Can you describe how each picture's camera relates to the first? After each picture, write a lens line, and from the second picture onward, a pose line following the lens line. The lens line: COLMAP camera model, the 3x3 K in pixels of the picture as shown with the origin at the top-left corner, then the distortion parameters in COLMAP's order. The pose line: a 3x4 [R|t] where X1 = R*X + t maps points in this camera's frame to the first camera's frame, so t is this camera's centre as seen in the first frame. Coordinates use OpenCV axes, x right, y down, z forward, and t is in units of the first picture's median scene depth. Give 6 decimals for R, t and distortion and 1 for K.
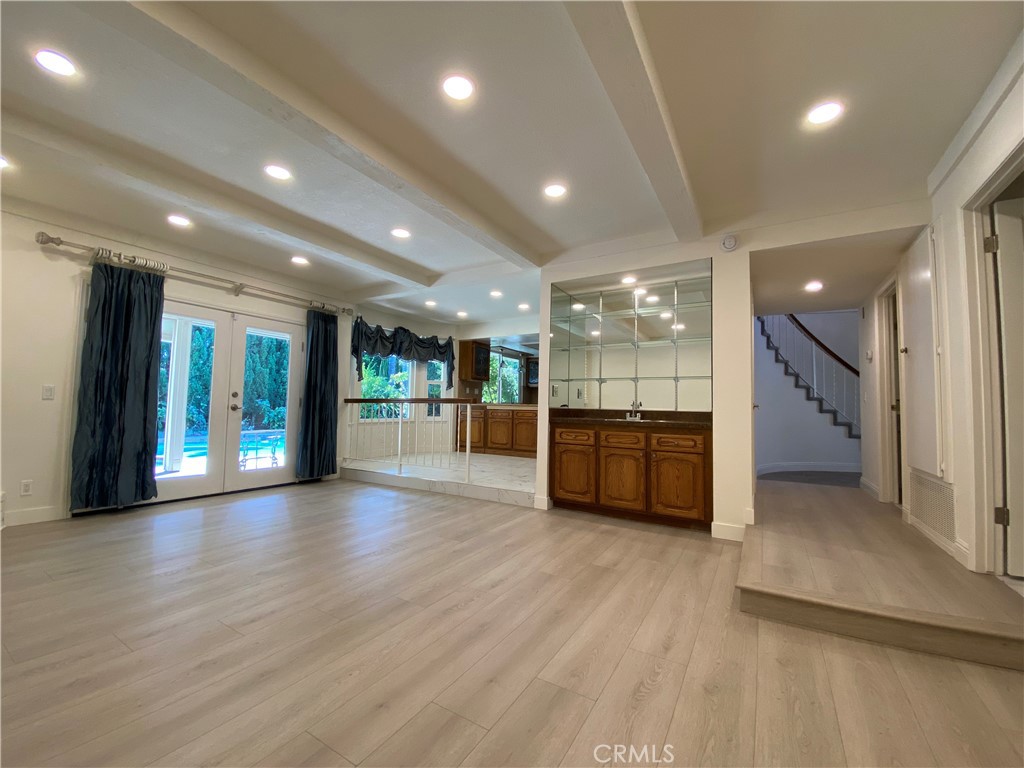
lens RADIAL K [[412.8, 0, 511.3], [0, 412.8, 383.3], [0, 0, 1]] dist [0.038492, -0.029692]
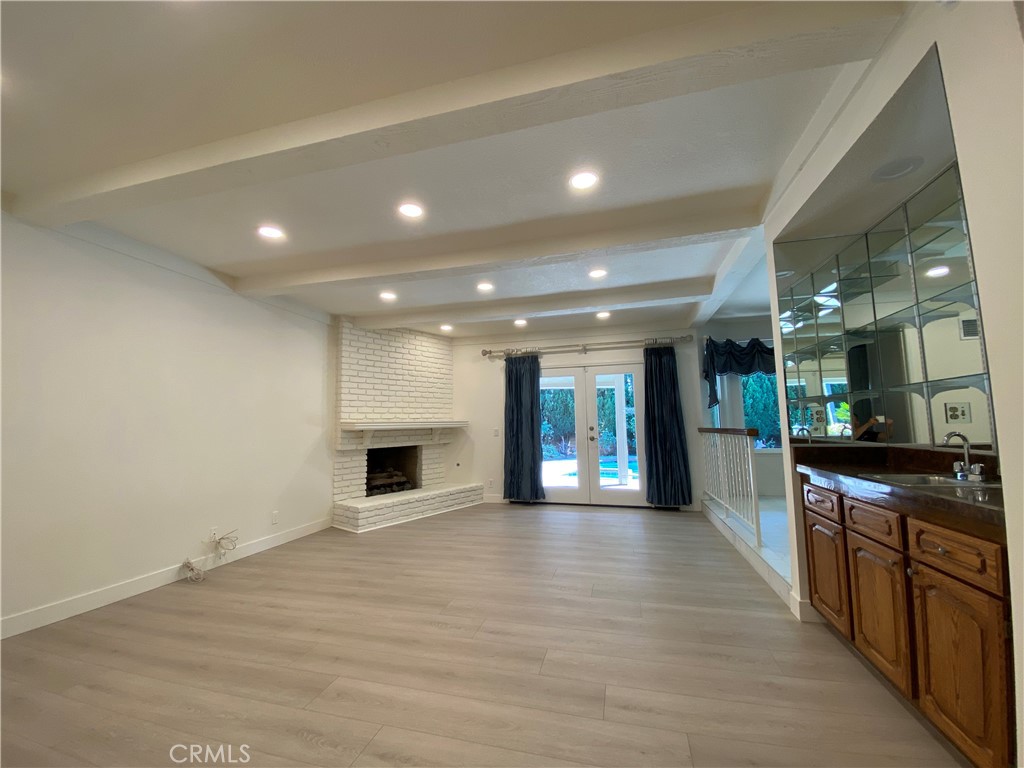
lens RADIAL K [[412.8, 0, 511.3], [0, 412.8, 383.3], [0, 0, 1]] dist [0.038492, -0.029692]
pose [[0.277676, -0.120029, -0.953147, 0.590383], [0.080017, 0.991606, -0.101562, -0.002671], [0.957337, -0.048067, 0.284949, 0.460073]]
